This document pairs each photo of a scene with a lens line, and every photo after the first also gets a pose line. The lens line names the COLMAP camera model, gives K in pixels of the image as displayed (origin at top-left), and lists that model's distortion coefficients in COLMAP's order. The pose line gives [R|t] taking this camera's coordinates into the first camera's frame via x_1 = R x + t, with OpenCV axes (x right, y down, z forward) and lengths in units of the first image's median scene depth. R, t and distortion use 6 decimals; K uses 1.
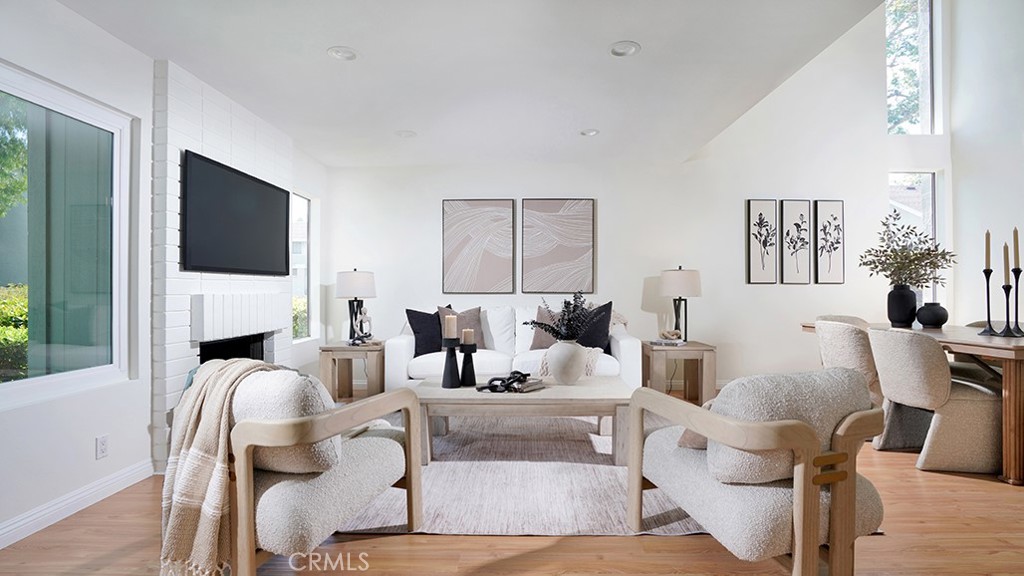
lens RADIAL K [[475.5, 0, 508.0], [0, 475.5, 284.8], [0, 0, 1]] dist [-0.034233, 0.007902]
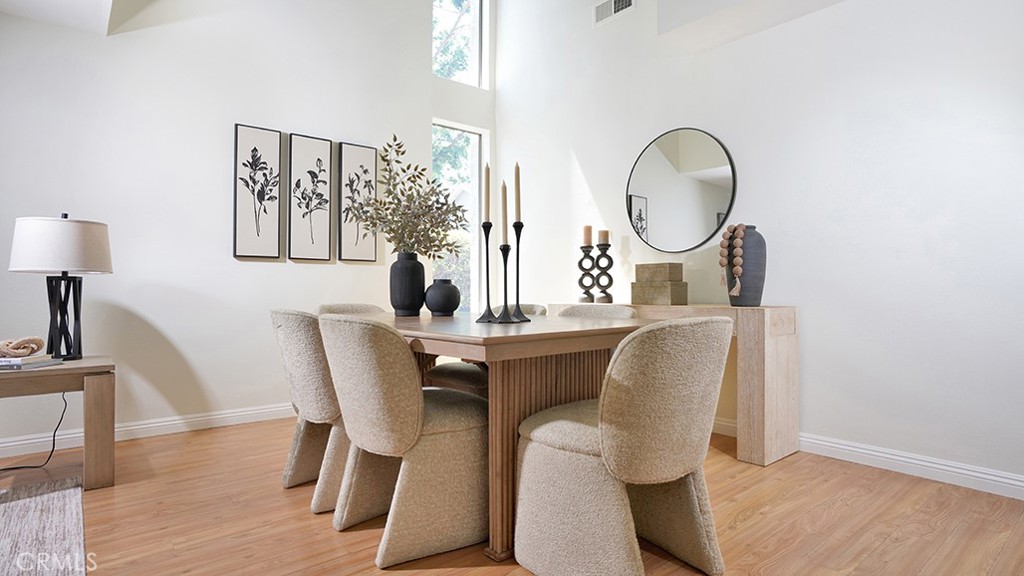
lens RADIAL K [[539.0, 0, 512.8], [0, 539.0, 288.6], [0, 0, 1]] dist [-0.026556, -0.000251]
pose [[0.753073, -0.003178, 0.657929, 0.447158], [-0.000934, 0.999982, 0.005900, 0.045995], [-0.657936, -0.005058, 0.753057, 0.315154]]
